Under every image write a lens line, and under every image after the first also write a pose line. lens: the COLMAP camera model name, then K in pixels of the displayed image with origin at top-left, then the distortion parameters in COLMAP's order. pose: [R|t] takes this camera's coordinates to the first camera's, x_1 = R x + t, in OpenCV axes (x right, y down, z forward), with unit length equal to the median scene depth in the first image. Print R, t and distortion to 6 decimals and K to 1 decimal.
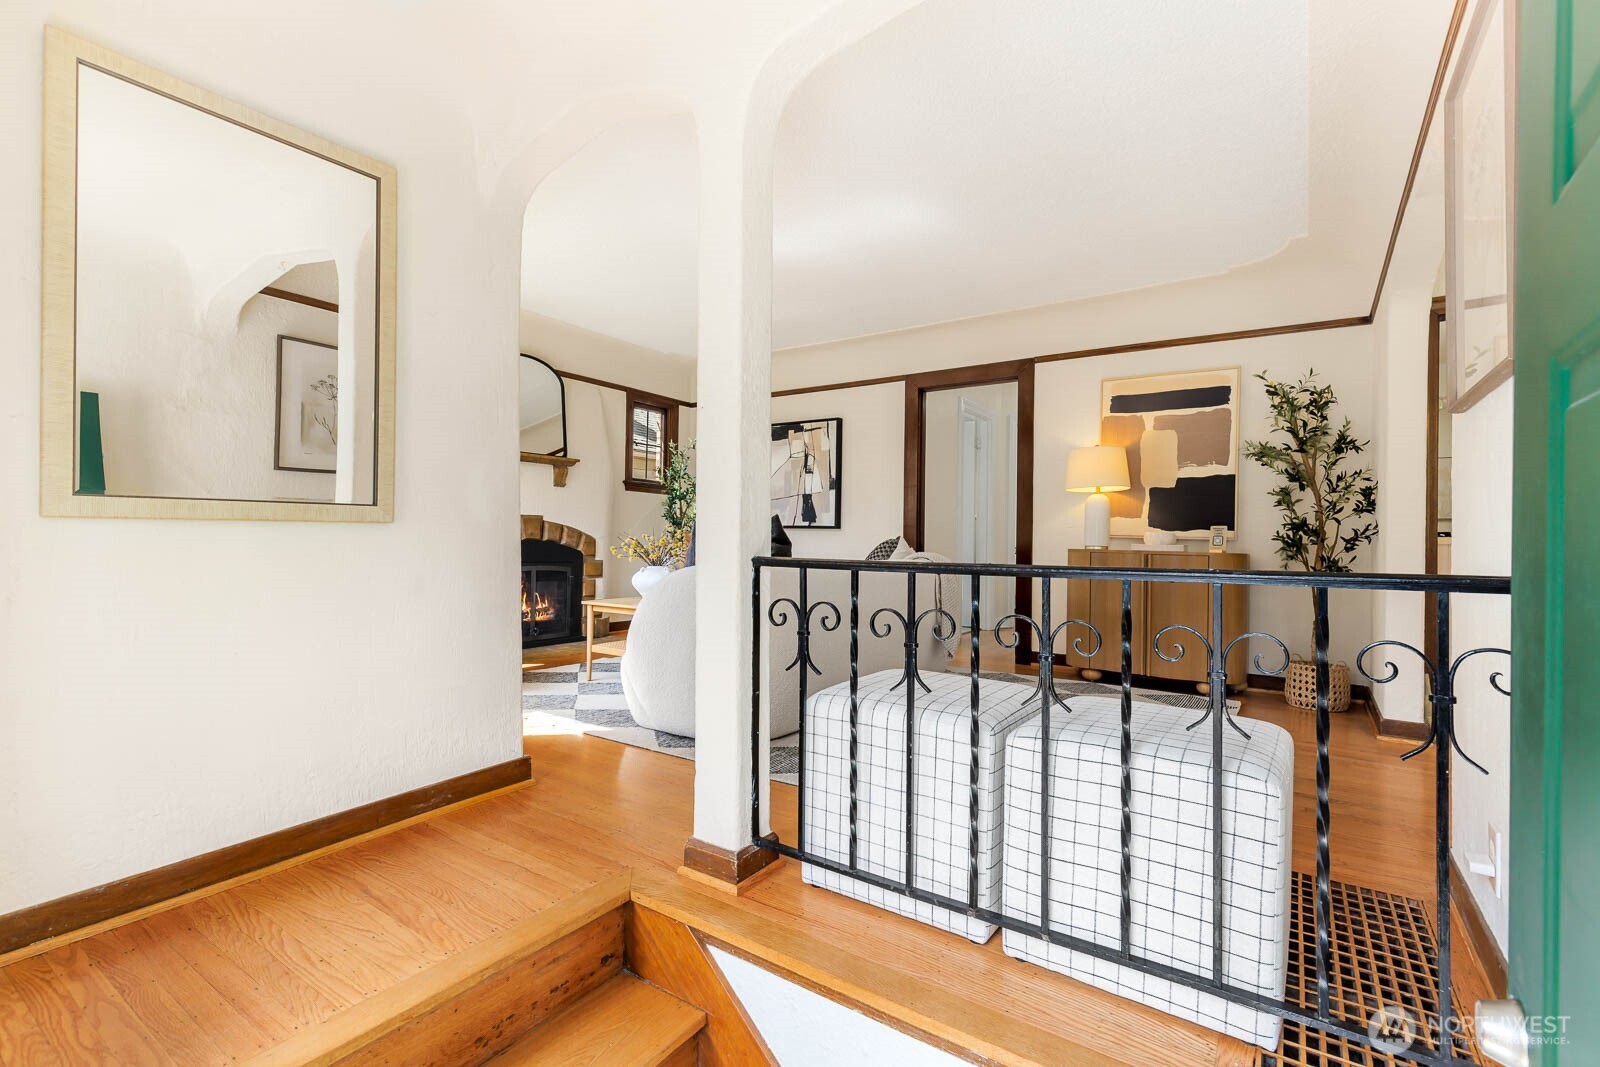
lens RADIAL K [[728.7, 0, 800.0], [0, 728.7, 533.5], [0, 0, 1]] dist [0.009825, -0.000805]
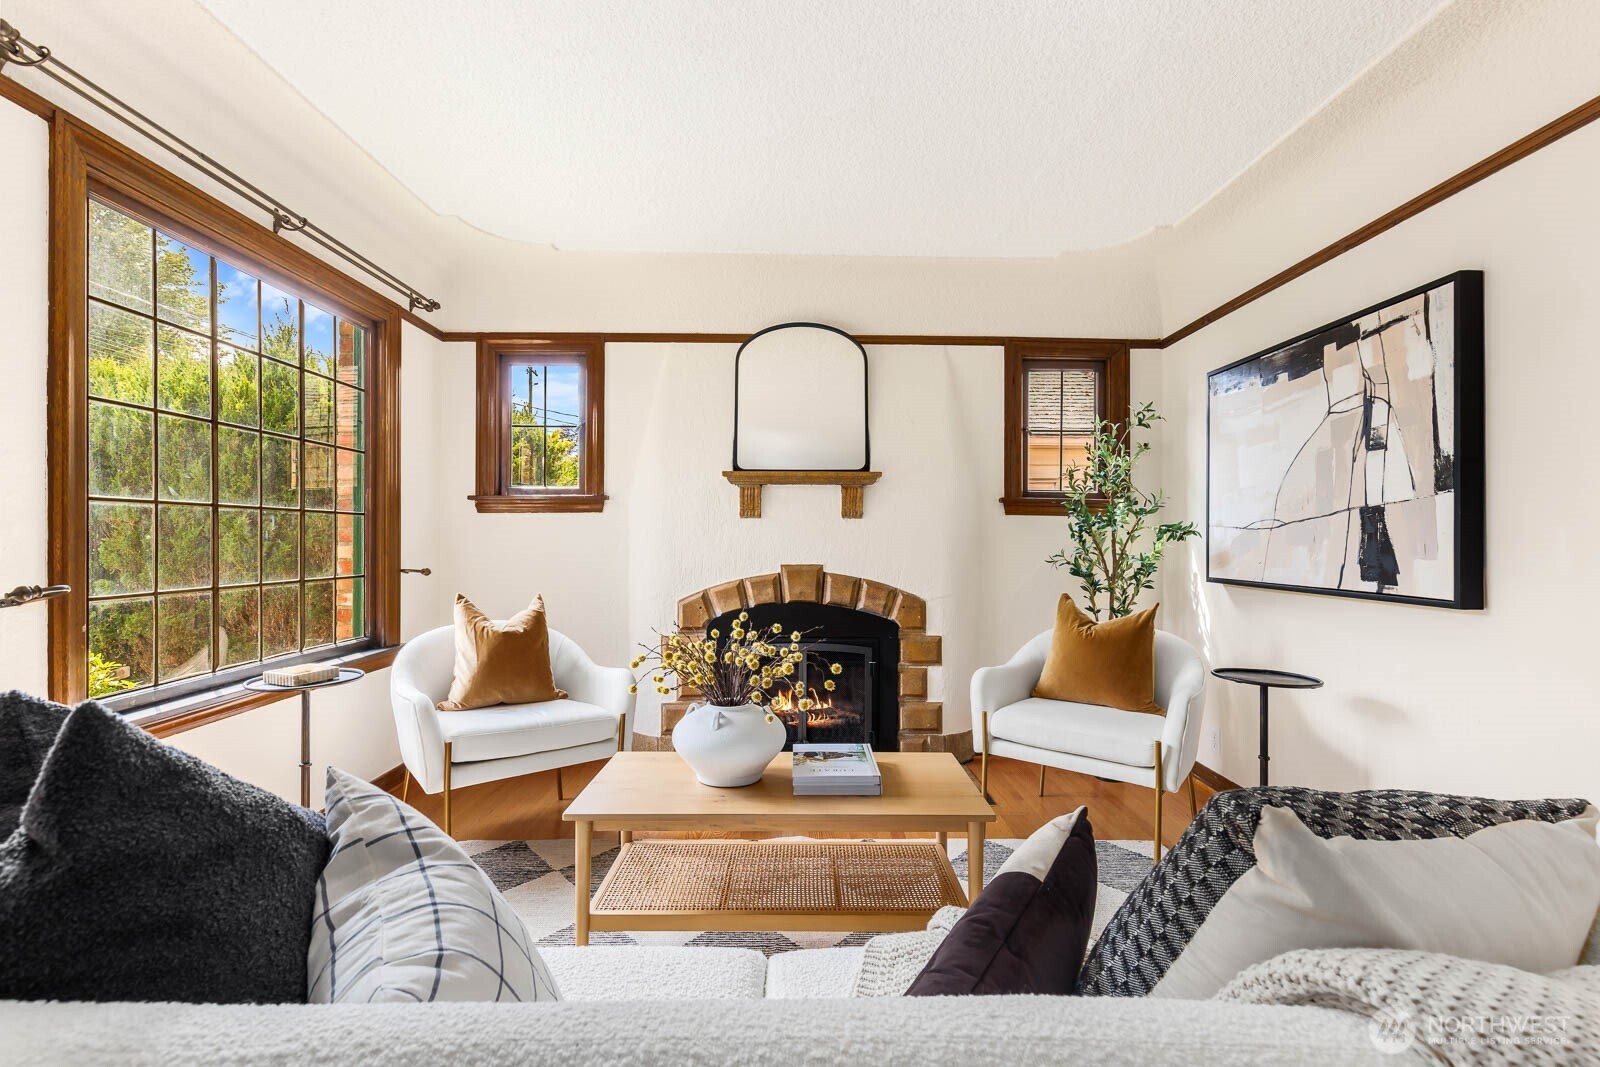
lens RADIAL K [[728.7, 0, 800.0], [0, 728.7, 533.5], [0, 0, 1]] dist [0.009825, -0.000805]
pose [[0.572409, -0.021533, -0.819686, 0.149150], [0.007141, 0.999748, -0.021276, -0.035041], [0.819937, 0.006325, 0.572418, 0.557981]]
